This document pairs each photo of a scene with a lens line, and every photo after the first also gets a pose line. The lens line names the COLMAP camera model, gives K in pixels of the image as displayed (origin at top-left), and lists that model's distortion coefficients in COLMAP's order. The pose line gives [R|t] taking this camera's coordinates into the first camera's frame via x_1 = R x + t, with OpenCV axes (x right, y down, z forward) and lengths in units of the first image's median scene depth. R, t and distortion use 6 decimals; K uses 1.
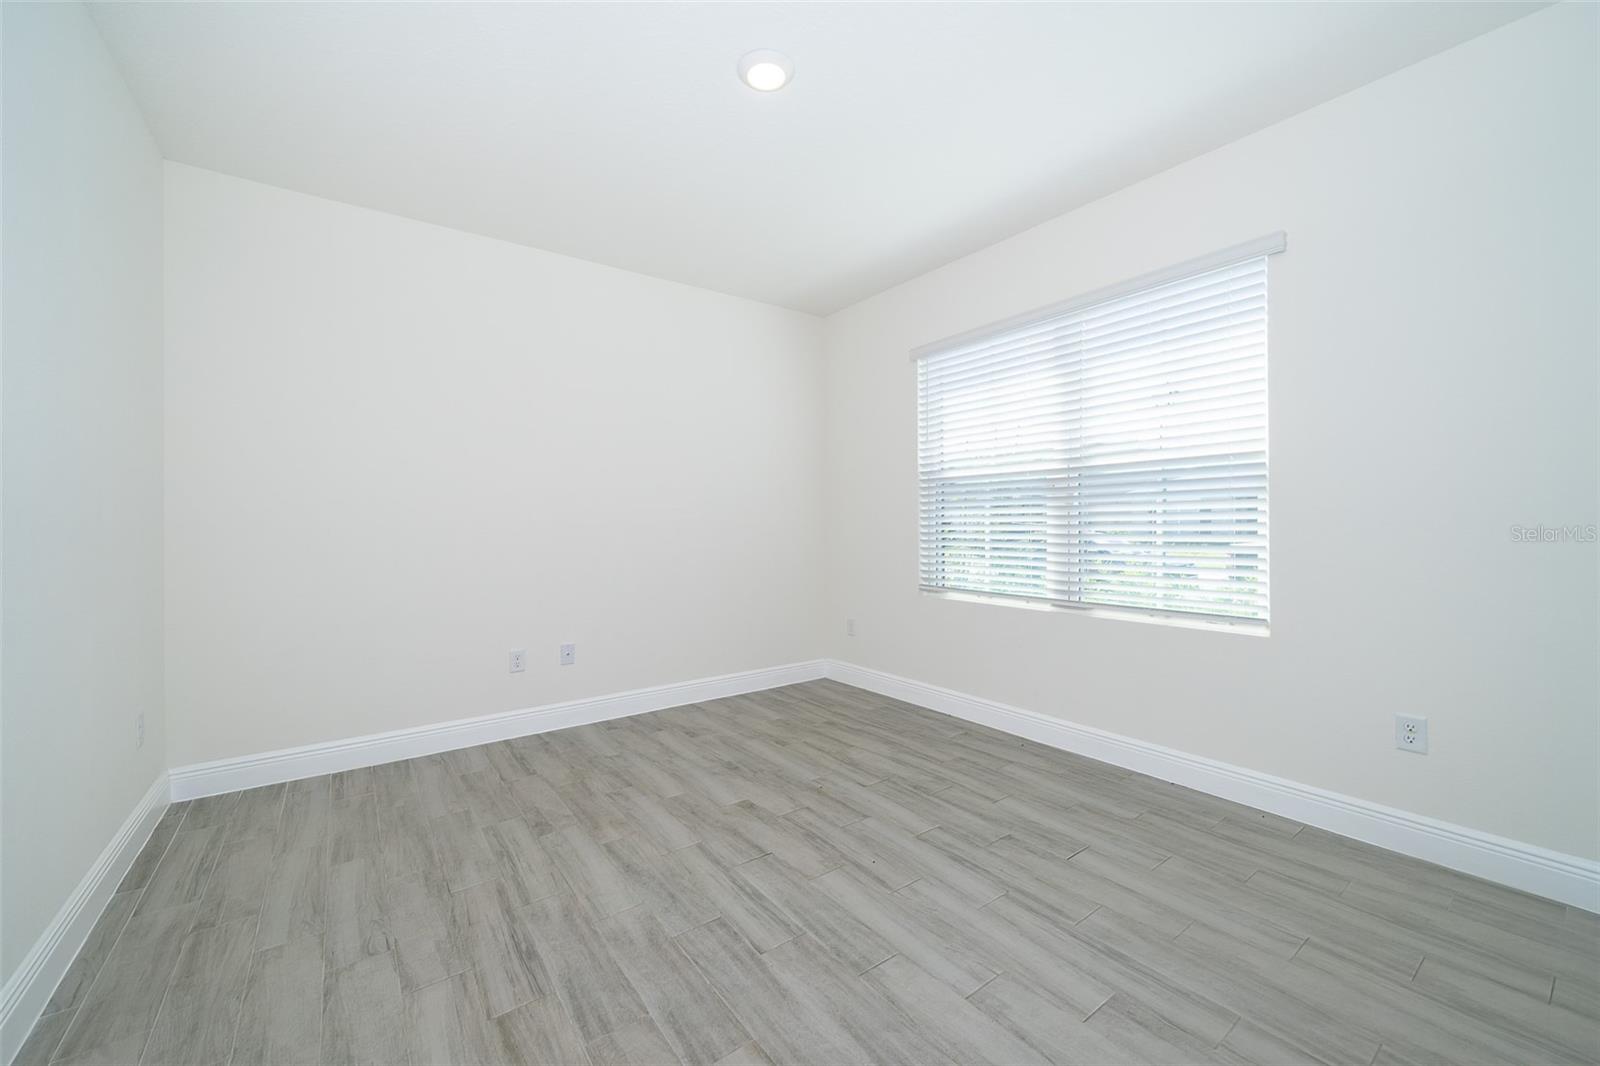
lens RADIAL K [[631.7, 0, 783.4], [0, 631.7, 524.2], [0, 0, 1]] dist [-0.001970, -0.000464]
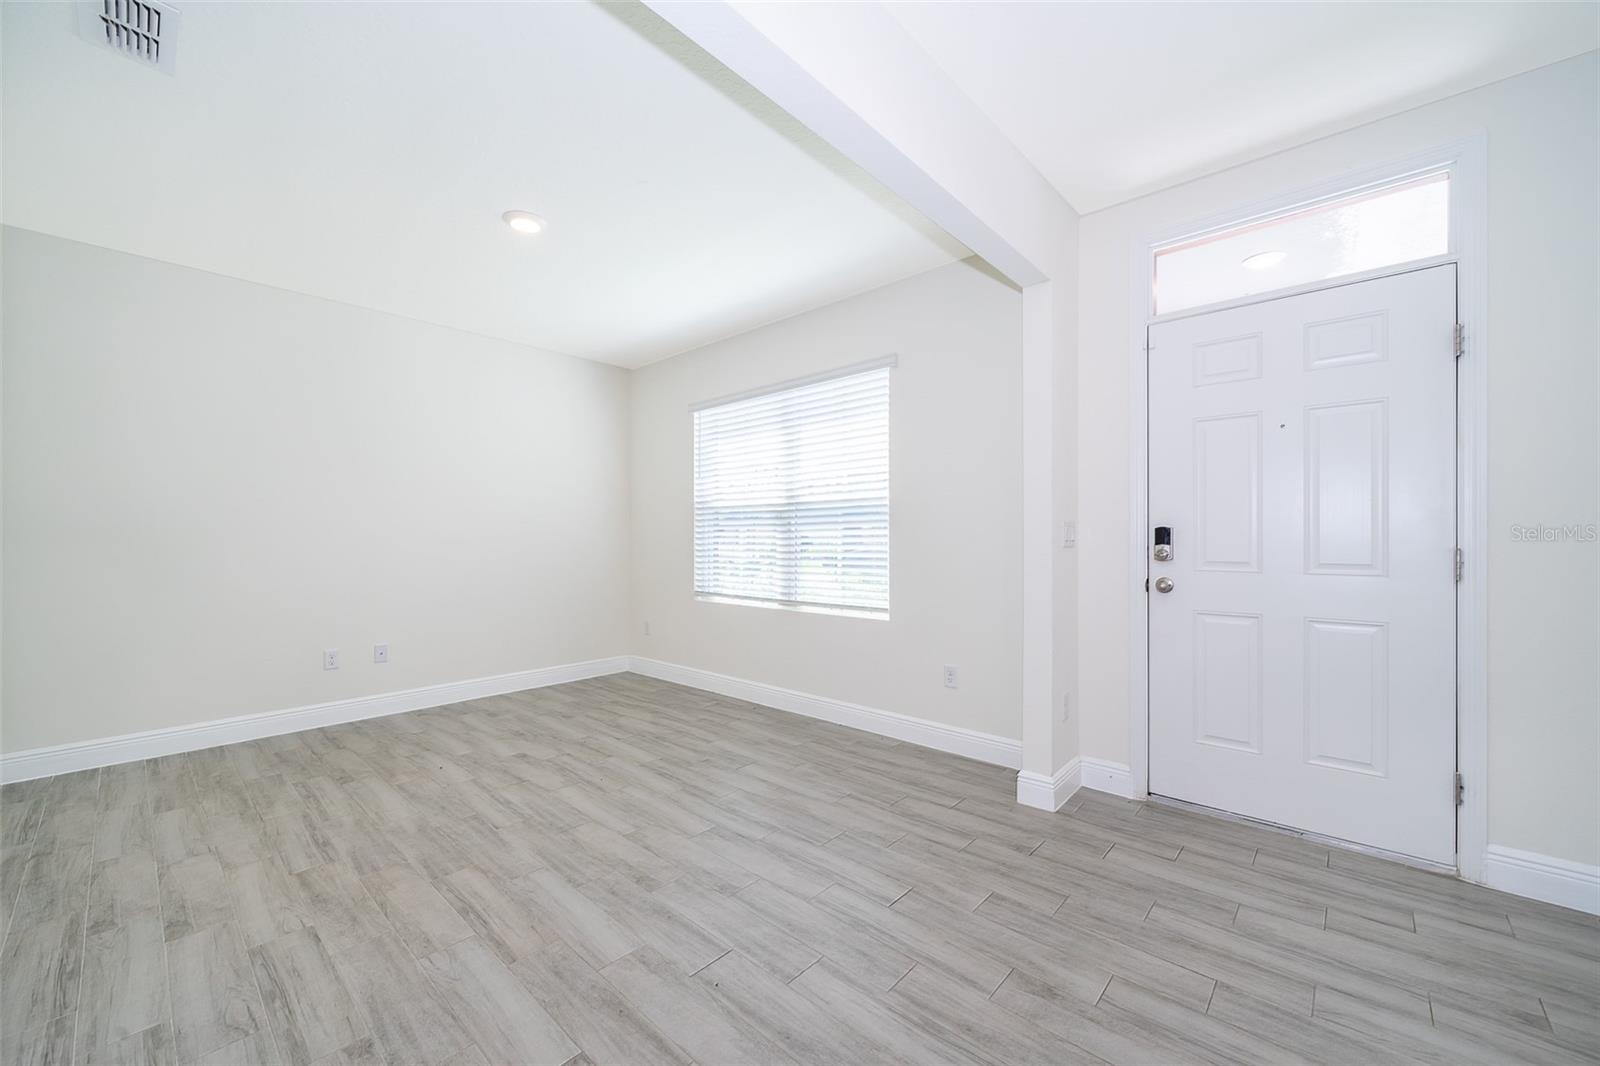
lens RADIAL K [[631.7, 0, 796.2], [0, 631.7, 541.9], [0, 0, 1]] dist [-0.001970, -0.000464]
pose [[0.978198, 0.005149, 0.207613, 0.235821], [-0.005823, 0.999980, 0.002639, -0.011207], [-0.207595, -0.003790, 0.978208, -0.426237]]
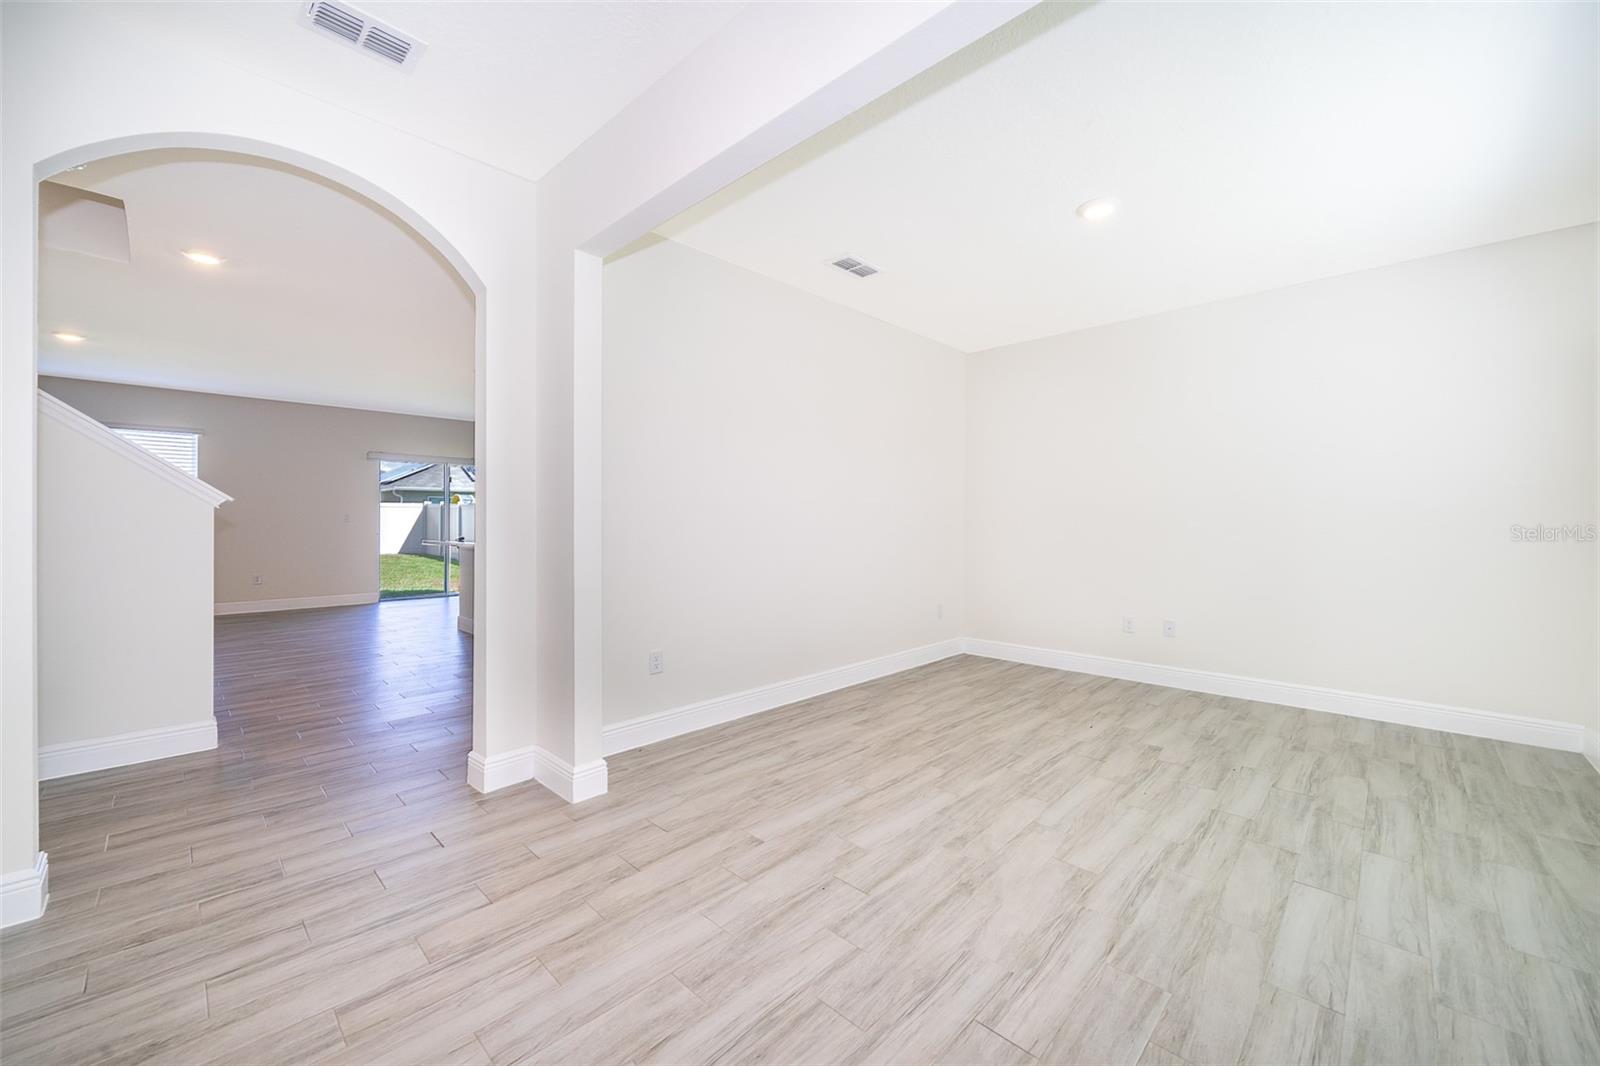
lens RADIAL K [[631.7, 0, 790.9], [0, 631.7, 529.3], [0, 0, 1]] dist [-0.001970, -0.000464]
pose [[0.158999, 0.019736, -0.987081, 1.085998], [-0.007422, 0.999796, 0.018795, -0.011022], [0.987251, 0.004338, 0.159113, 0.081204]]
